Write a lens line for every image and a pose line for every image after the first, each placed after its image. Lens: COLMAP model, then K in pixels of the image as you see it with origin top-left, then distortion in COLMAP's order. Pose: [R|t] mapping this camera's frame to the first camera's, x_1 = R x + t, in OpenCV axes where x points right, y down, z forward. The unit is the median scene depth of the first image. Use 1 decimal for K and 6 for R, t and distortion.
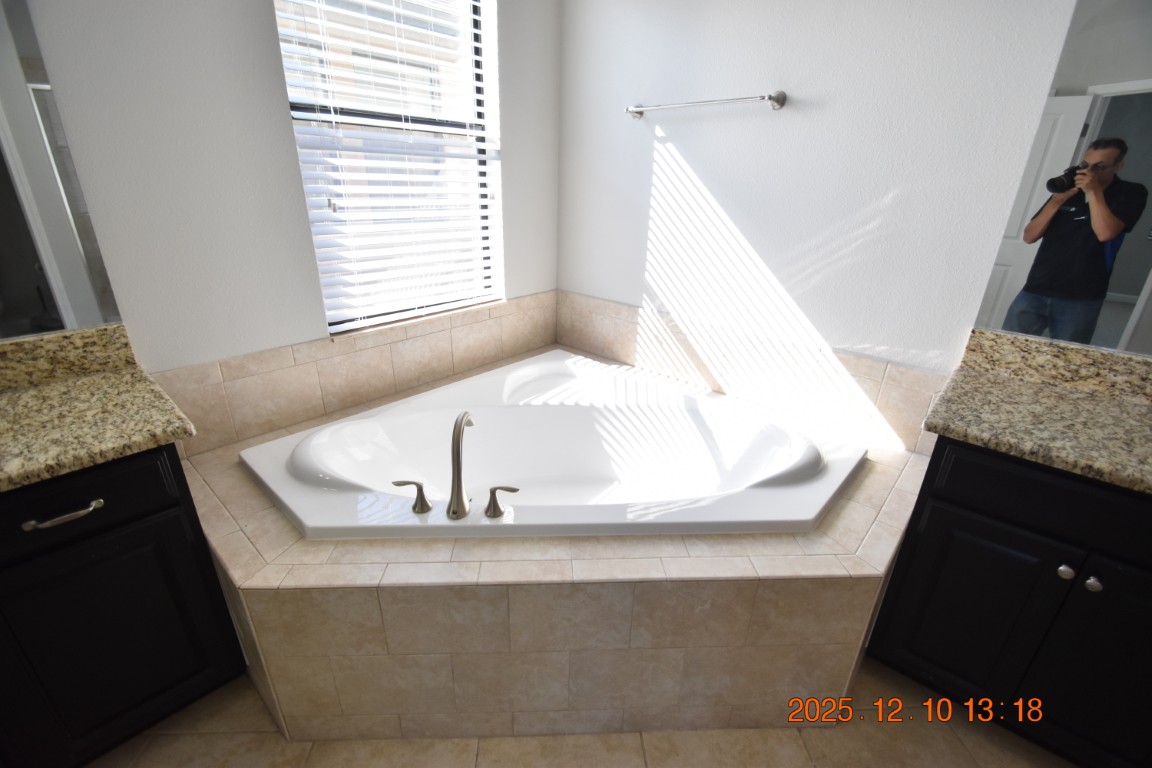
lens RADIAL K [[512.4, 0, 572.6], [0, 512.4, 391.0], [0, 0, 1]] dist [0.019947, -0.020658]
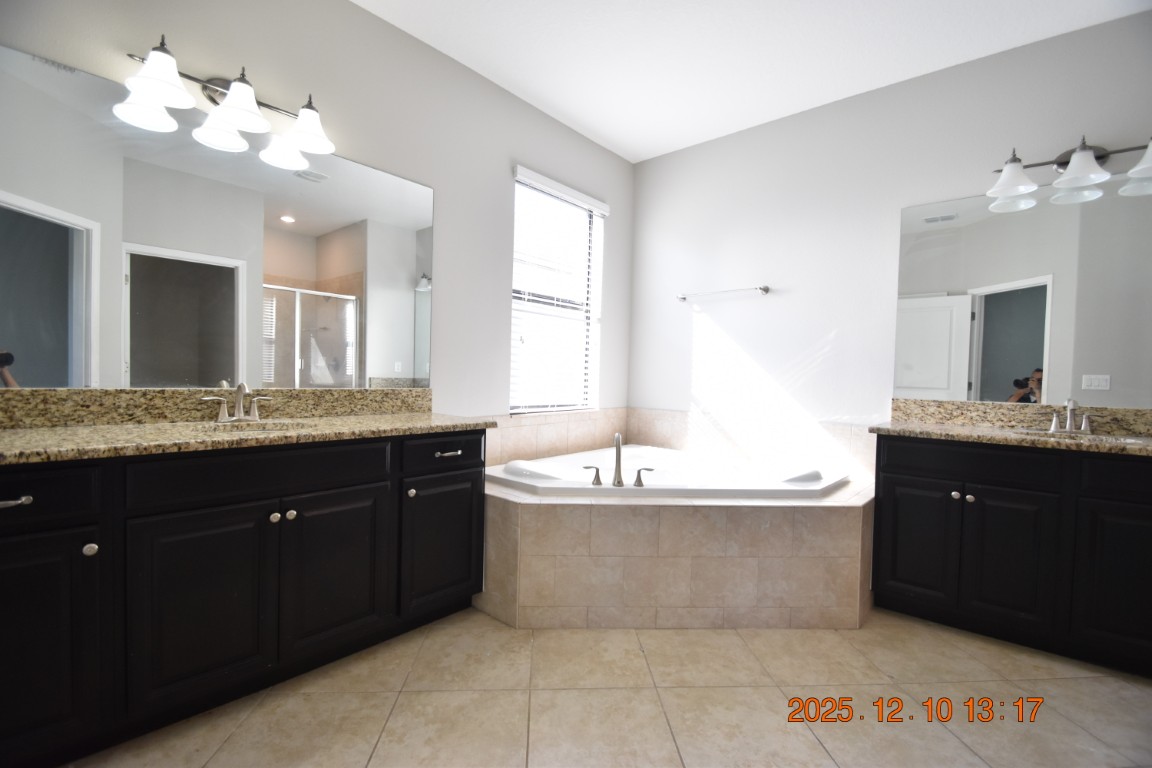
lens RADIAL K [[512.4, 0, 572.6], [0, 512.4, 391.0], [0, 0, 1]] dist [0.019947, -0.020658]
pose [[0.999965, 0.001924, 0.008140, -0.393128], [0.001124, 0.933474, -0.358643, 0.562584], [-0.008288, 0.358640, 0.933439, -0.755961]]
